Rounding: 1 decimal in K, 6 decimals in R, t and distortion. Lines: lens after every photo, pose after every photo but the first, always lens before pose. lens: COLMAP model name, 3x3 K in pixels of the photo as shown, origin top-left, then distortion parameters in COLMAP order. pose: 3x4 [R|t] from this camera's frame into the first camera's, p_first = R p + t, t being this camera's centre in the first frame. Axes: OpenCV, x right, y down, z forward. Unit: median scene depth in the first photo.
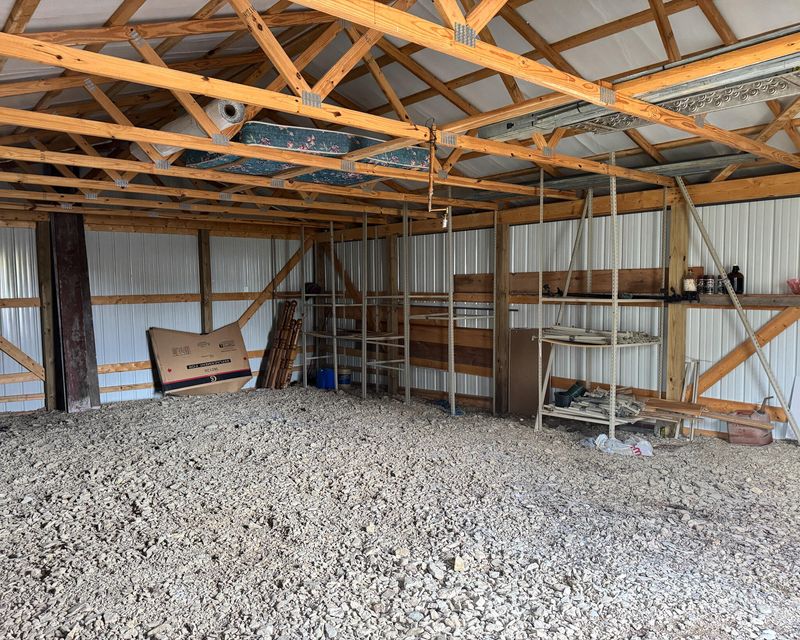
lens RADIAL K [[601.7, 0, 400.0], [0, 601.7, 320.0], [0, 0, 1]] dist [0.131280, -0.185059]
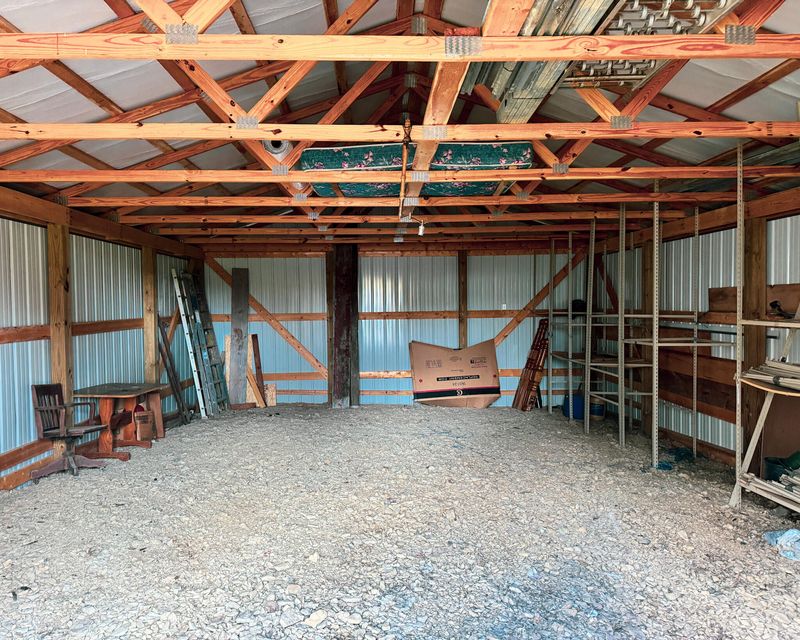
lens RADIAL K [[601.7, 0, 400.0], [0, 601.7, 320.0], [0, 0, 1]] dist [0.131280, -0.185059]
pose [[0.772818, 0.019144, -0.634338, 0.271047], [-0.038165, 0.999138, -0.016343, -0.006834], [0.633479, 0.036840, 0.772883, 0.139258]]
